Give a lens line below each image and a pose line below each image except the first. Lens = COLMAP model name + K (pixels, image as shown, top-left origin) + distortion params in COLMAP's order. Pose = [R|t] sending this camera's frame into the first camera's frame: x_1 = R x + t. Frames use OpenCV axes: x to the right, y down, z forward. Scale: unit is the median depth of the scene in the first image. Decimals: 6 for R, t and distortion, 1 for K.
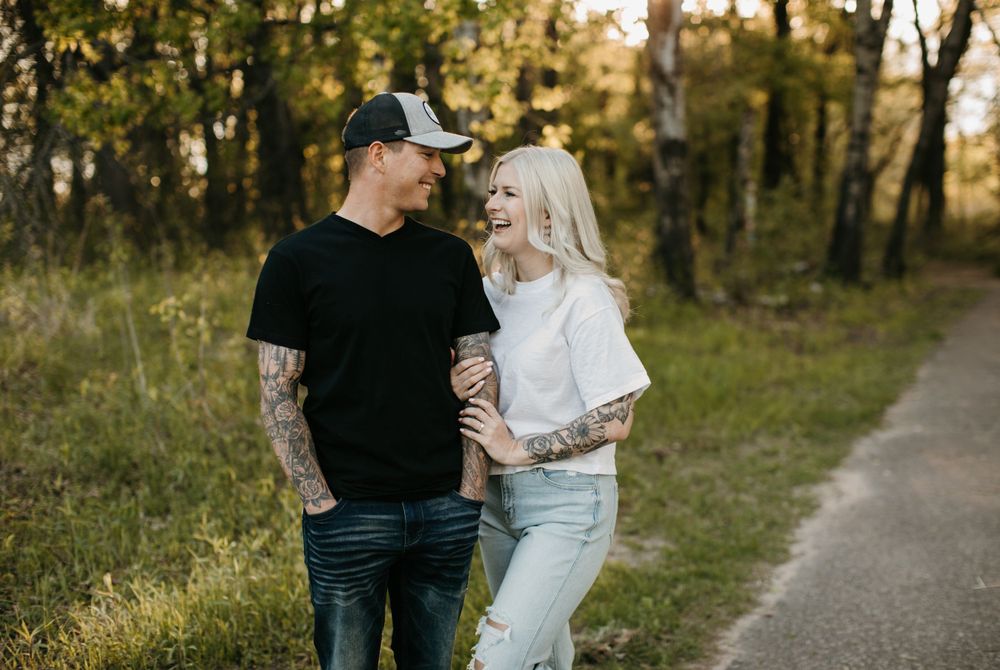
lens RADIAL K [[1535.7, 0, 500.0], [0, 1535.7, 335.0], [0, 0, 1]] dist [-0.163761, 0.524766]
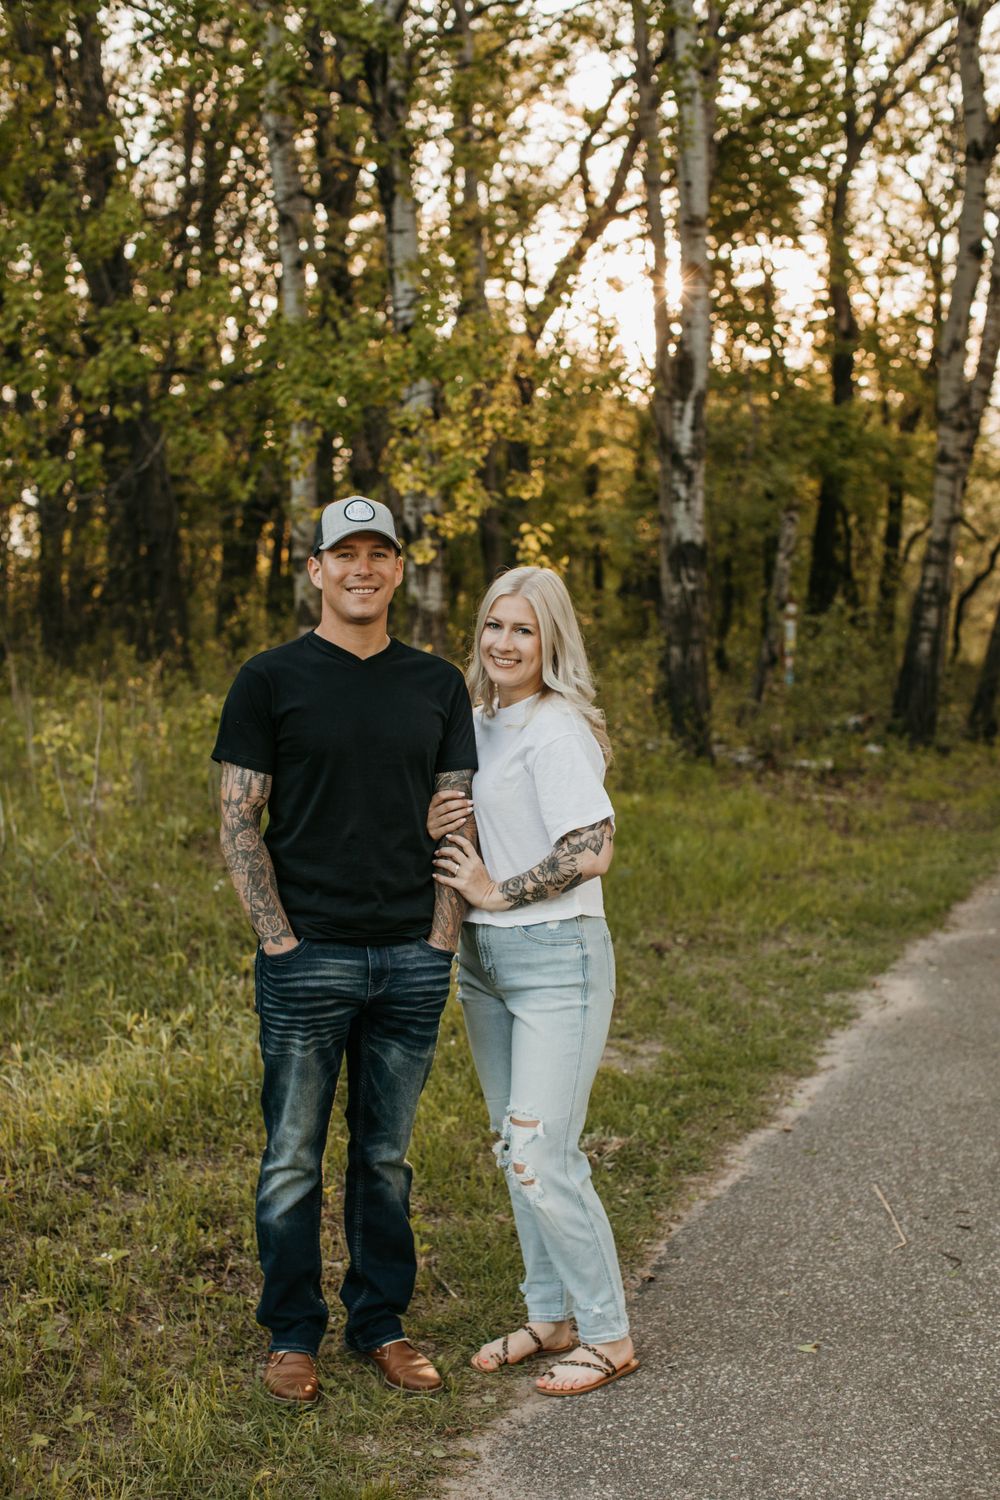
lens RADIAL K [[2227.4, 0, 500.0], [0, 2227.4, 750.0], [0, 0, 1]] dist [-0.153816, 0.390818]
pose [[0.998835, 0.035413, 0.032781, -0.020472], [-0.034527, 0.999033, -0.027209, 0.011258], [-0.033713, 0.026045, 0.999092, -0.156673]]
